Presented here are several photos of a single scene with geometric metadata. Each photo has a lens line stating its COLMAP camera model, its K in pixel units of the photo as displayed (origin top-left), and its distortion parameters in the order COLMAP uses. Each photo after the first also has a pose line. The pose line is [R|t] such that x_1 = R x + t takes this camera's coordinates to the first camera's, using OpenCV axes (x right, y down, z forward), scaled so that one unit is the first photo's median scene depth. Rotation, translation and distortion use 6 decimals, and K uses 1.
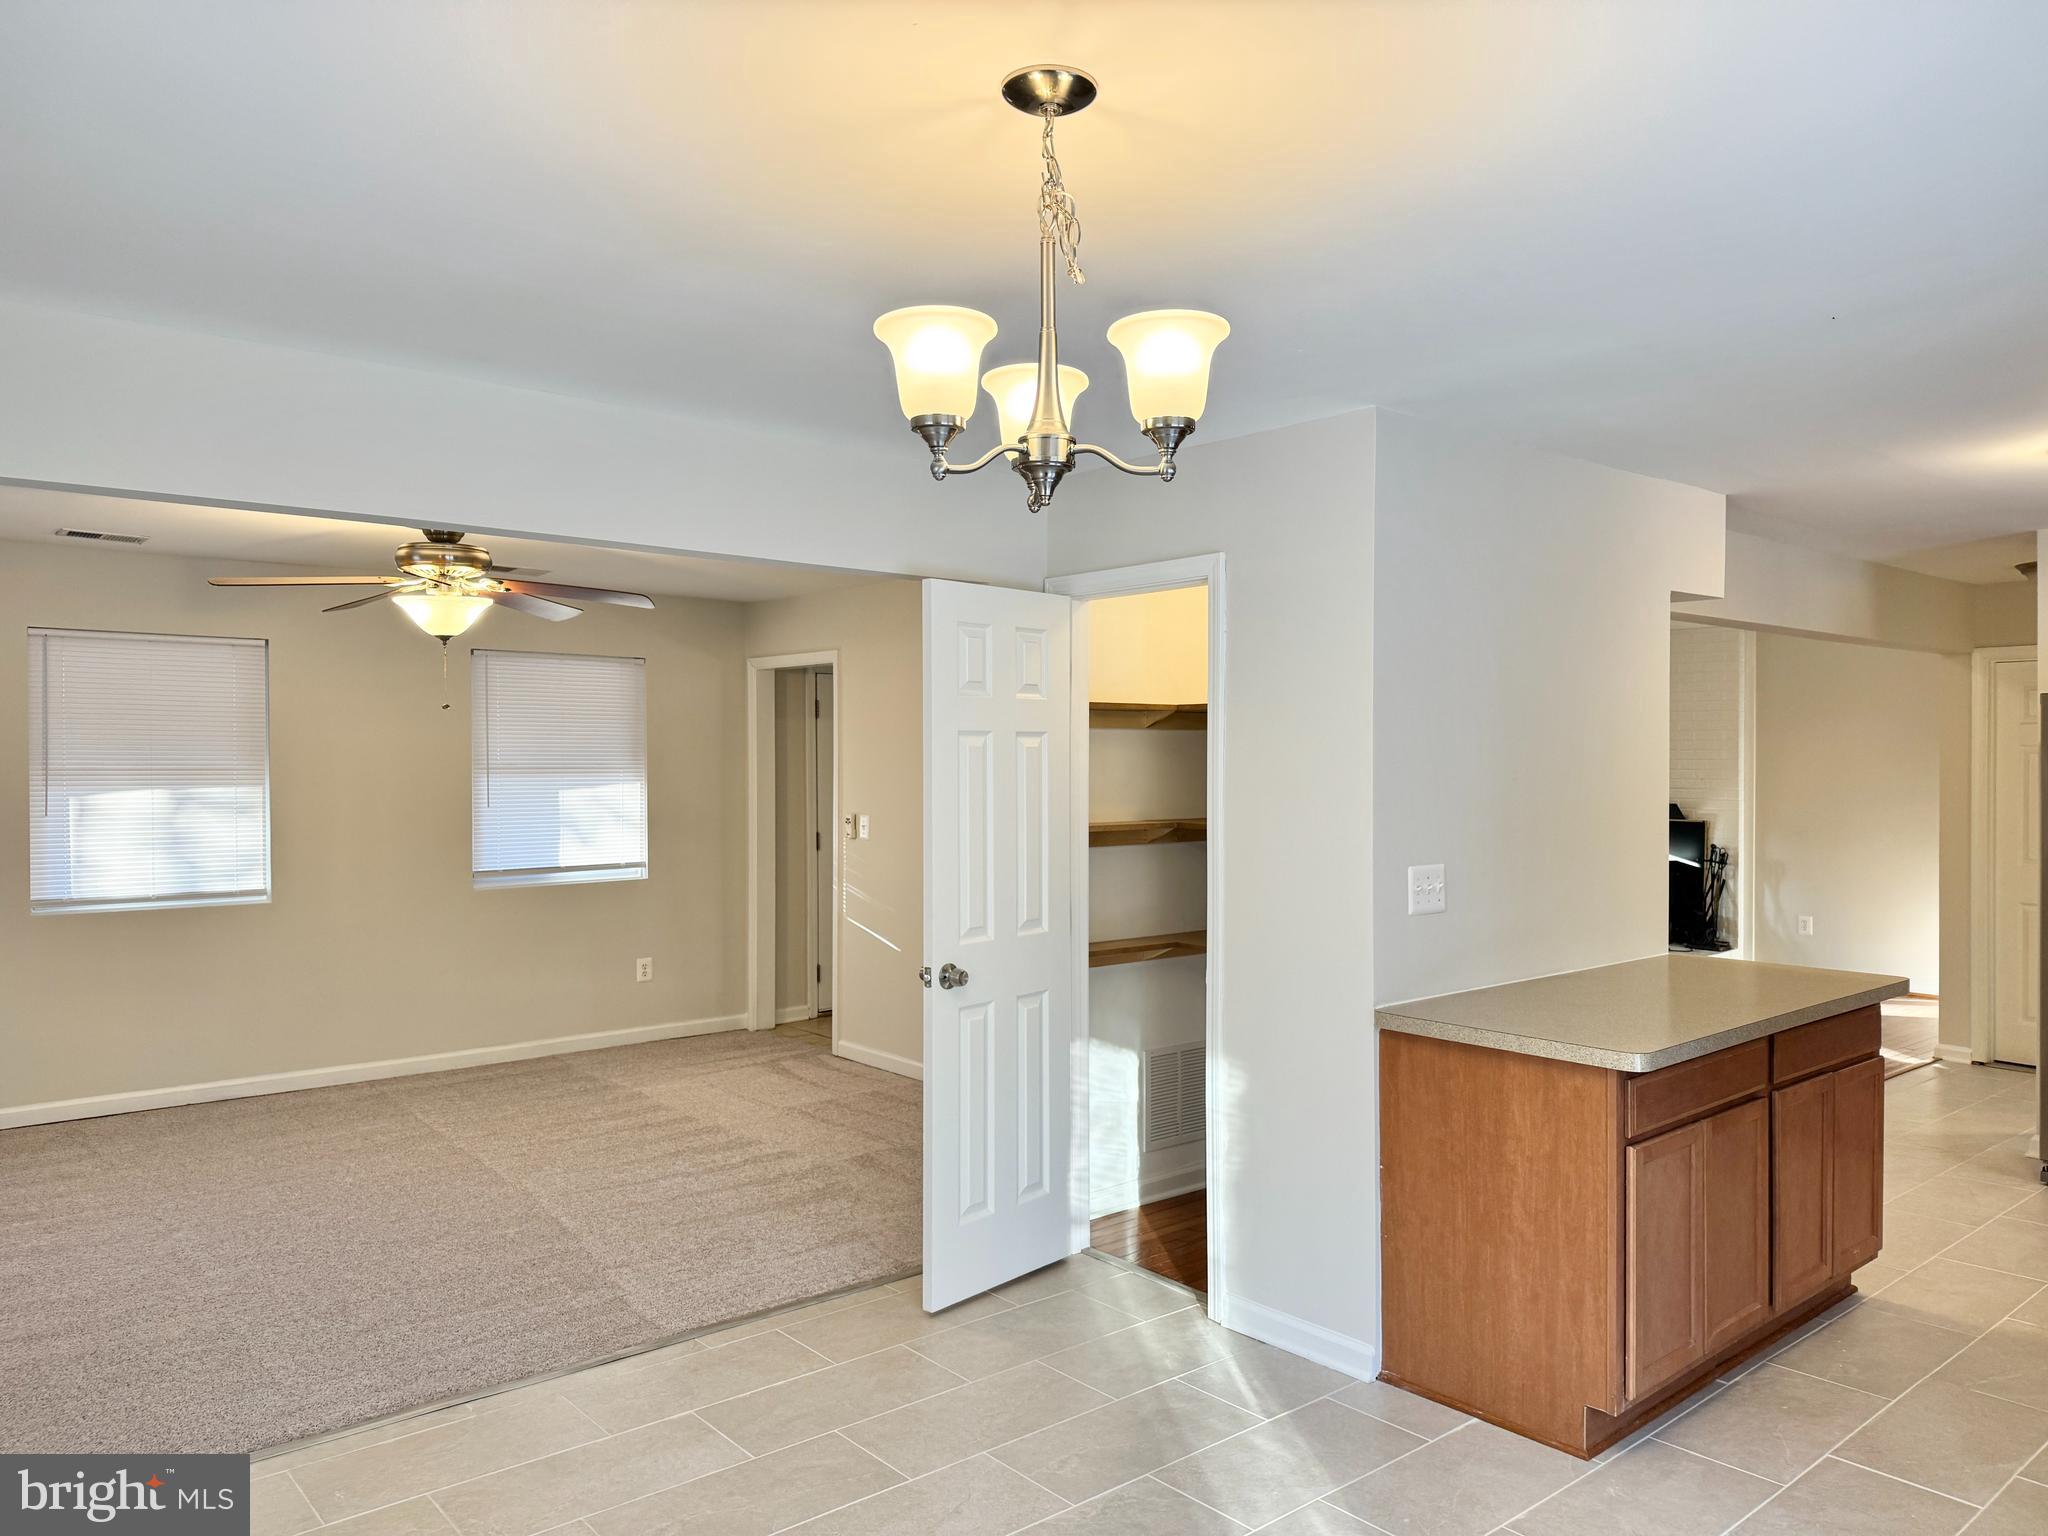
lens RADIAL K [[1433.0, 0, 1031.8], [0, 1433.0, 771.2], [0, 0, 1]] dist [0.113220, -0.170046]
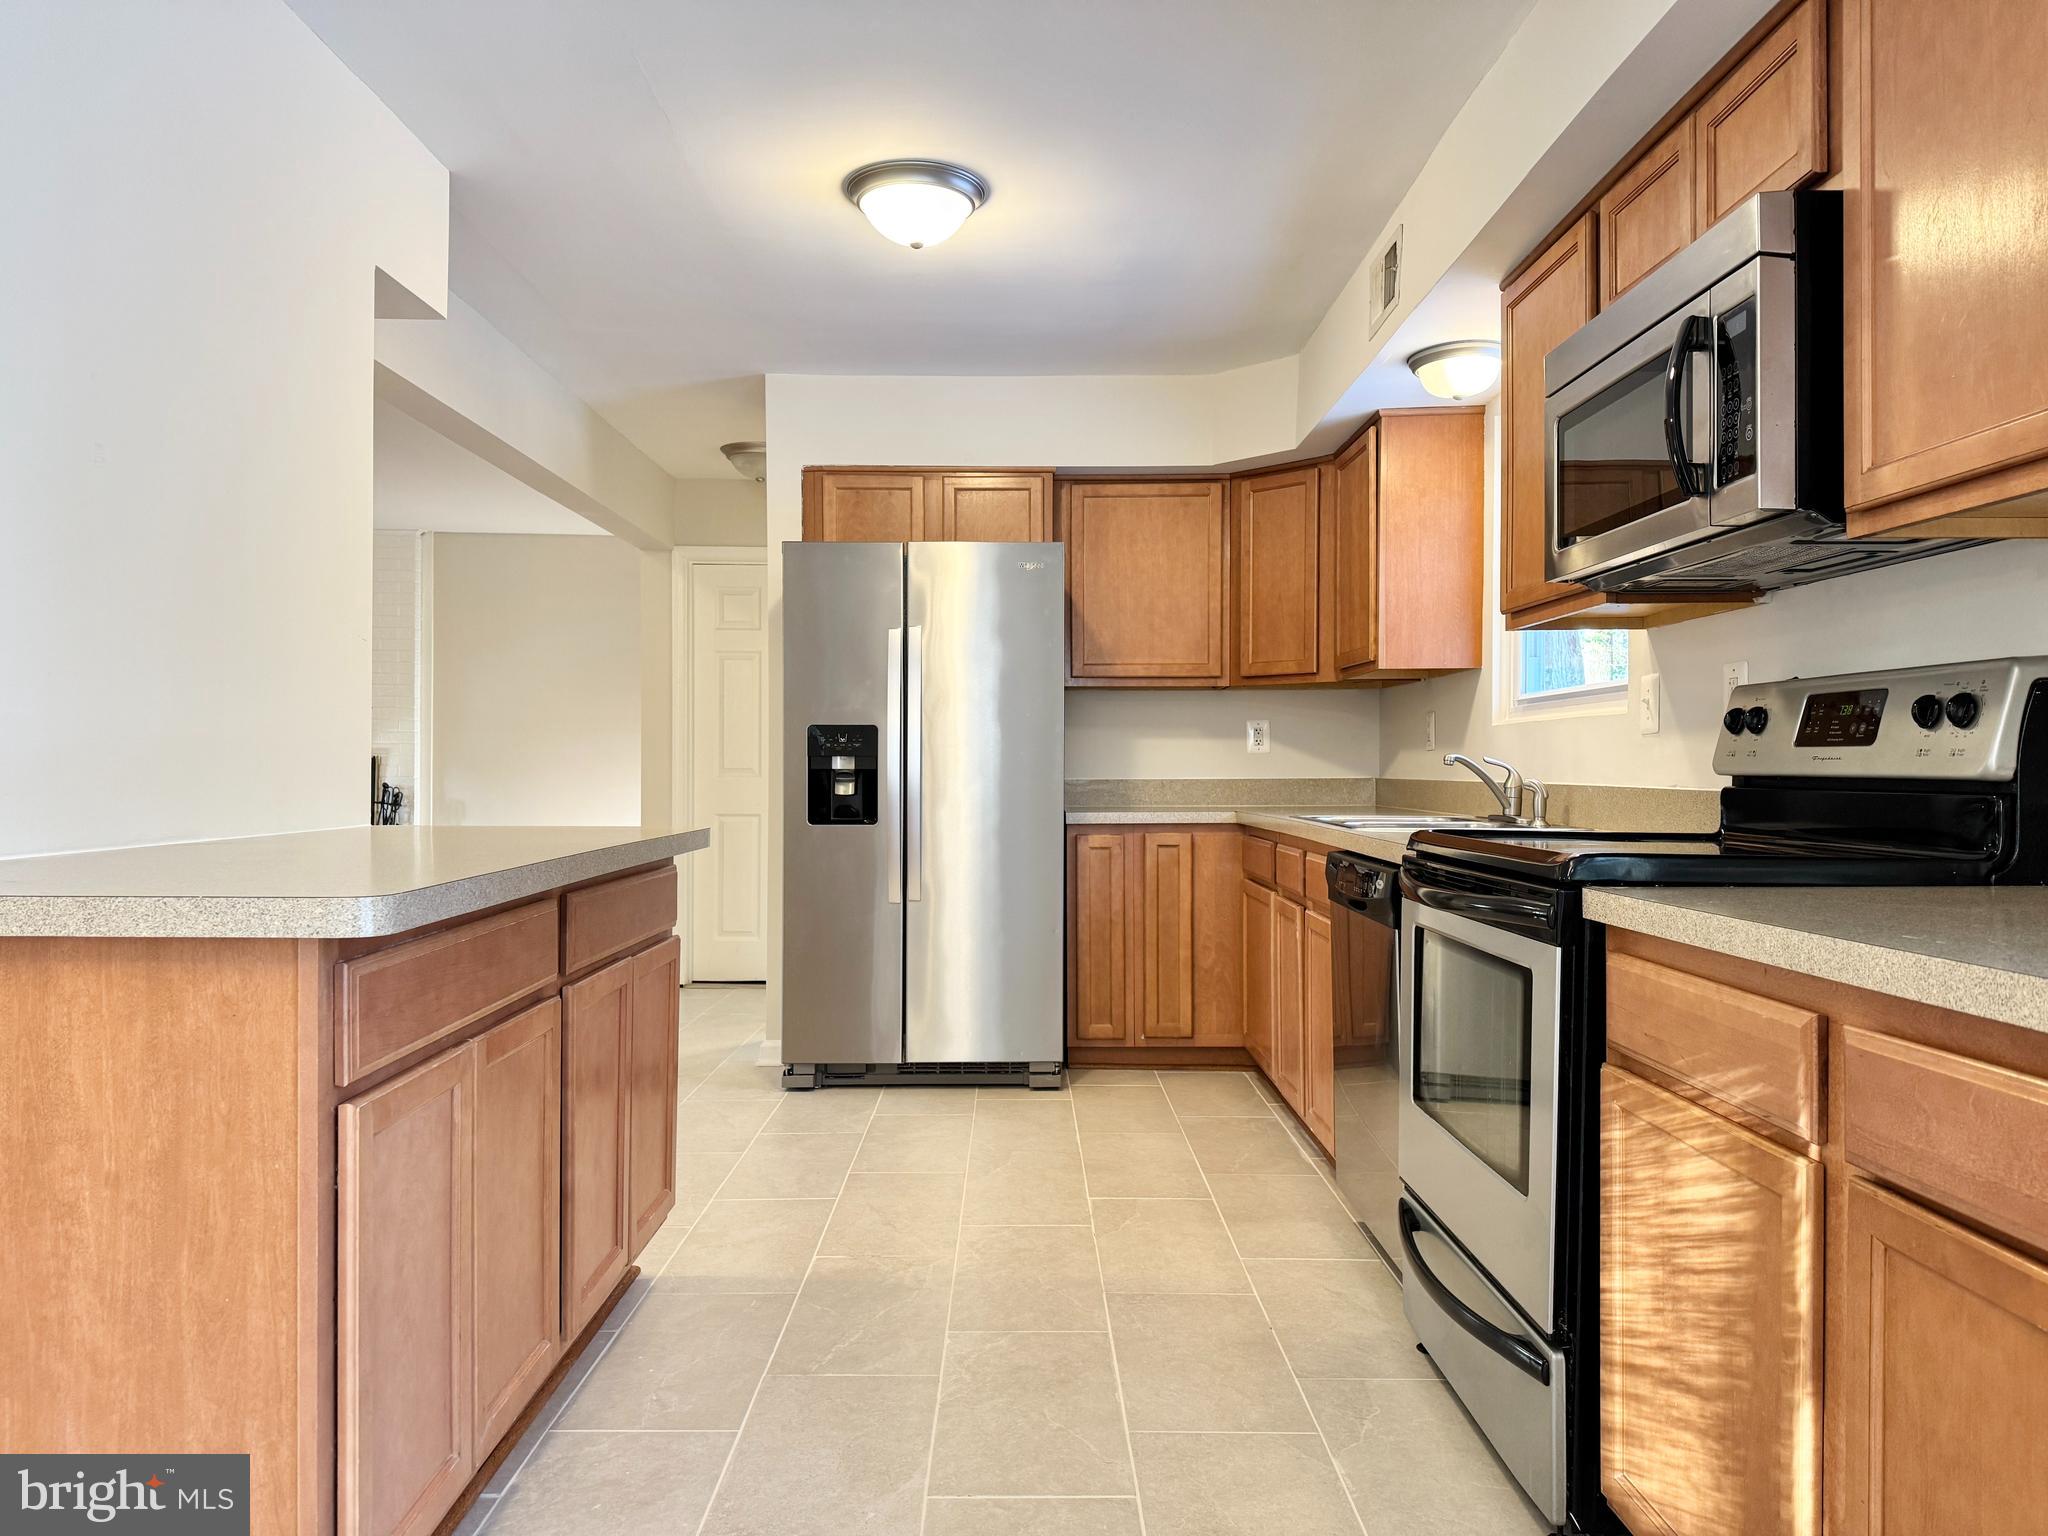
lens RADIAL K [[1425.5, 0, 1026.7], [0, 1425.5, 780.2], [0, 0, 1]] dist [0.105989, -0.142430]
pose [[0.643333, -0.001665, 0.765585, 0.151033], [0.002606, 0.999997, -0.000016, 0.120227], [-0.765582, 0.002005, 0.643335, 0.414639]]
